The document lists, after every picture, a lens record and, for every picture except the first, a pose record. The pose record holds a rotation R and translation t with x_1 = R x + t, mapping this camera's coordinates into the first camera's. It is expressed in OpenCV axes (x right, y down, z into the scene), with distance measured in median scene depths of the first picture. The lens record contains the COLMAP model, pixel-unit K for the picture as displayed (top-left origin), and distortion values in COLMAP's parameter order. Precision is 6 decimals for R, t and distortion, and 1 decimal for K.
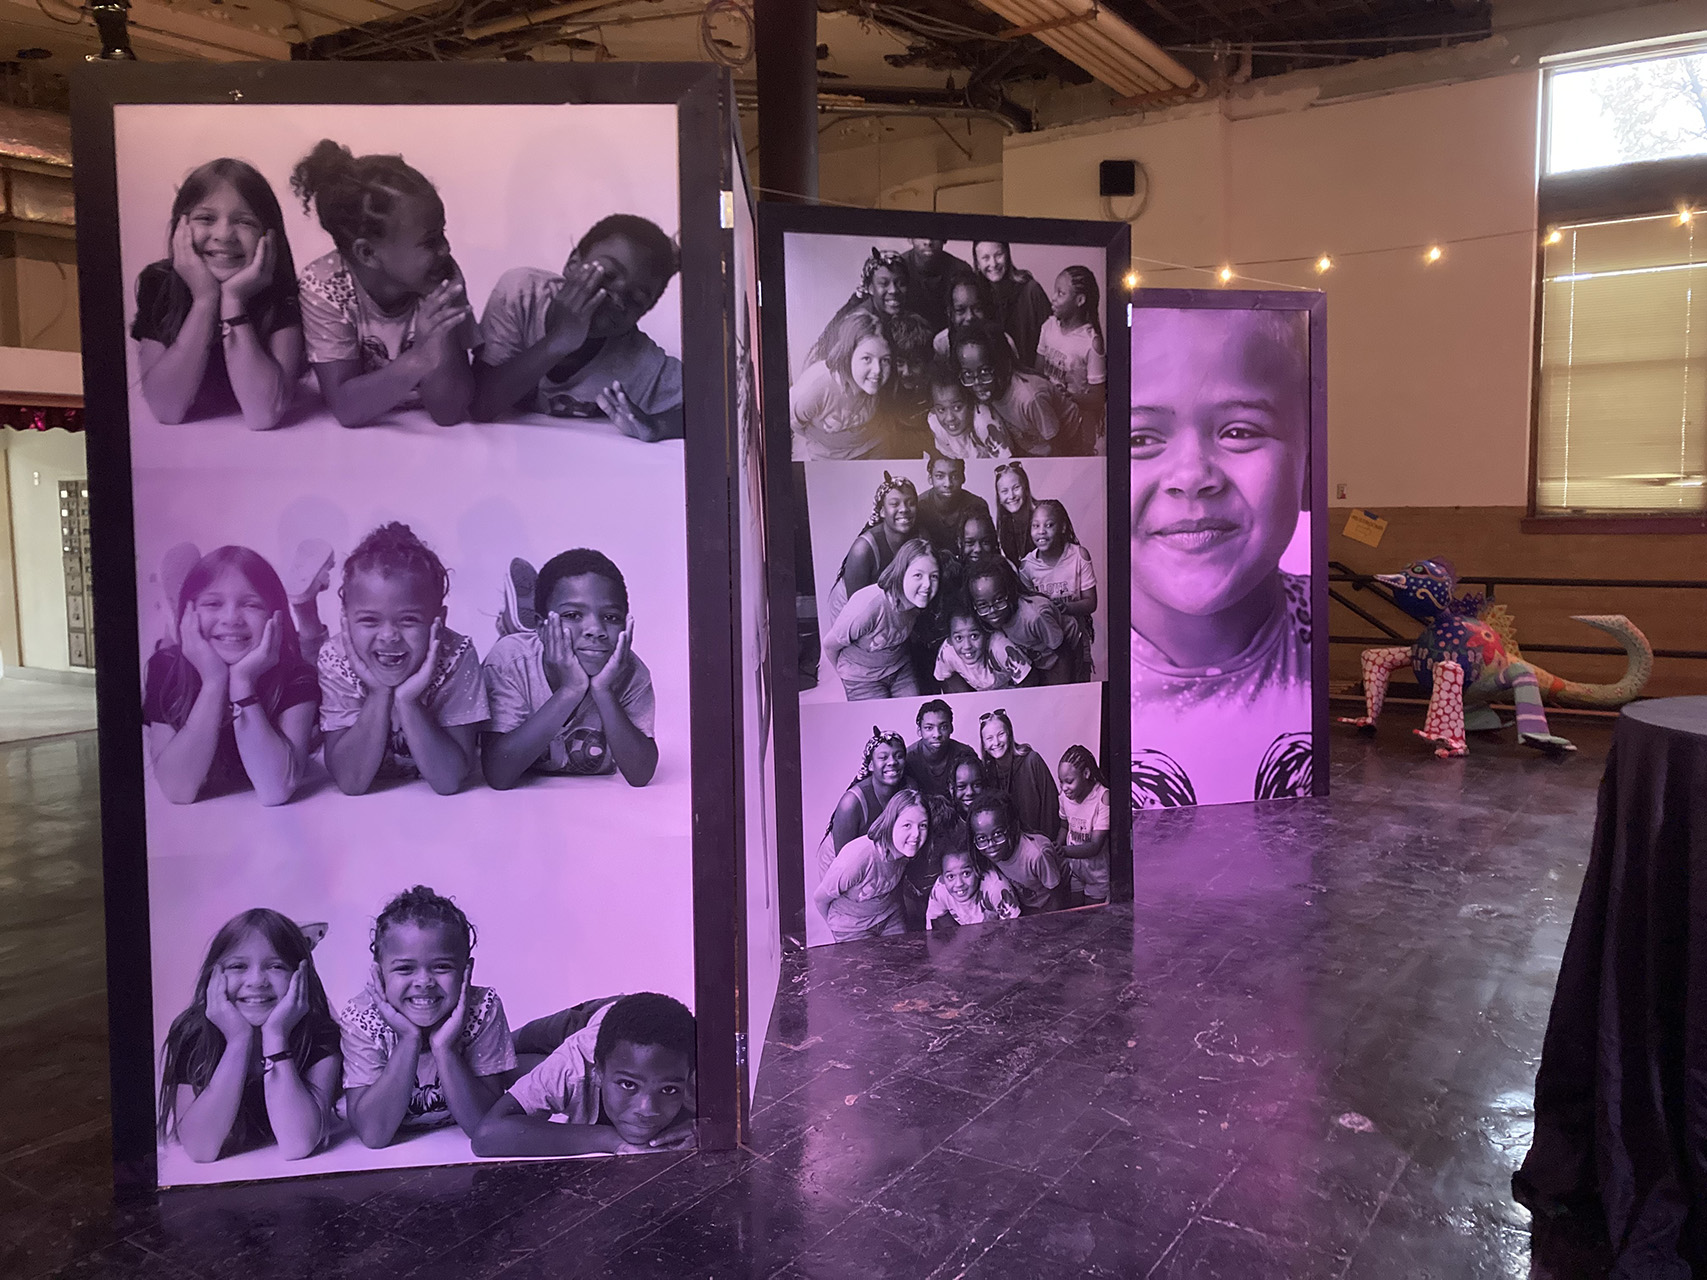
lens RADIAL K [[1433.2, 0, 845.9], [0, 1433.2, 641.5], [0, 0, 1]] dist [0.030537, -0.035729]
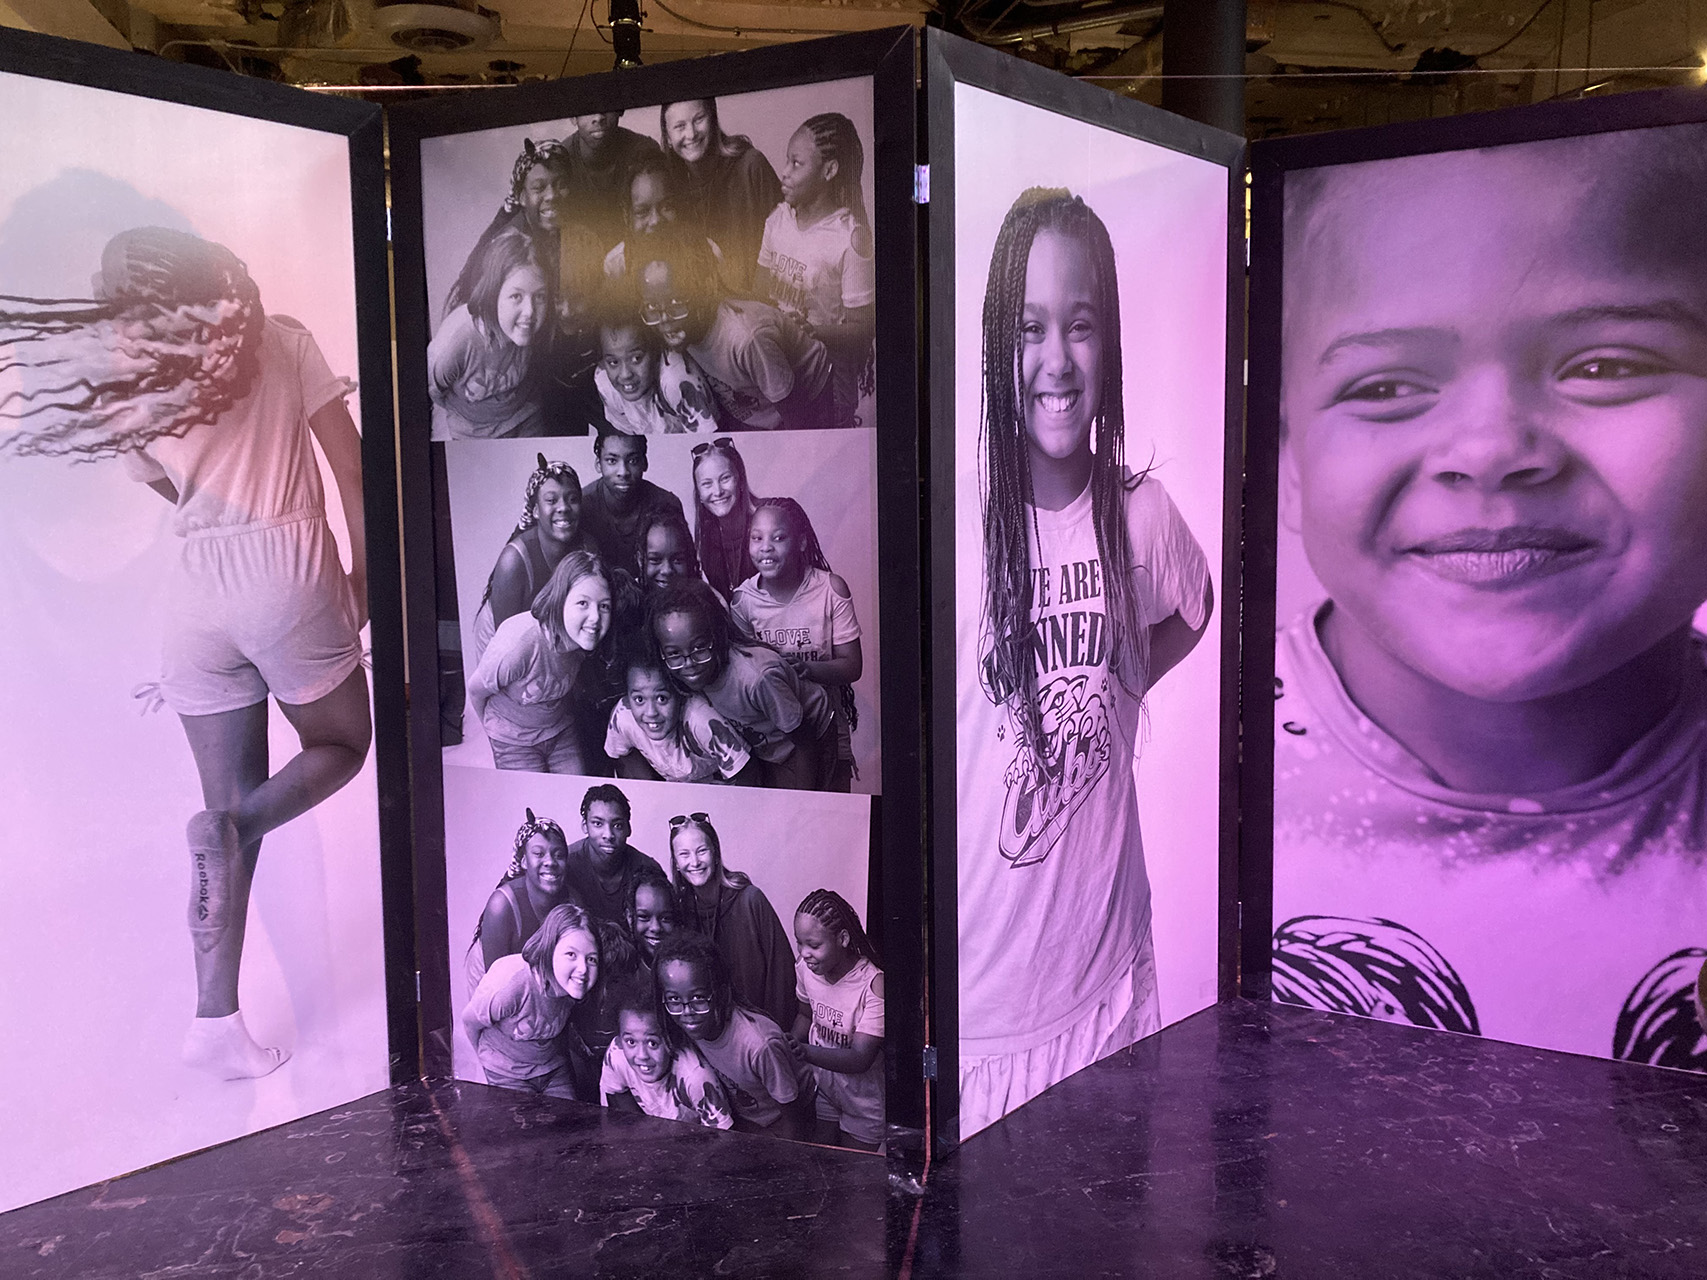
lens RADIAL K [[1433.2, 0, 860.5], [0, 1433.2, 630.8], [0, 0, 1]] dist [0.030537, -0.035729]
pose [[0.710370, 0.081394, -0.699106, 0.614058], [-0.070374, 0.996527, 0.044513, -0.070915], [0.700301, 0.017578, 0.713631, 0.576285]]
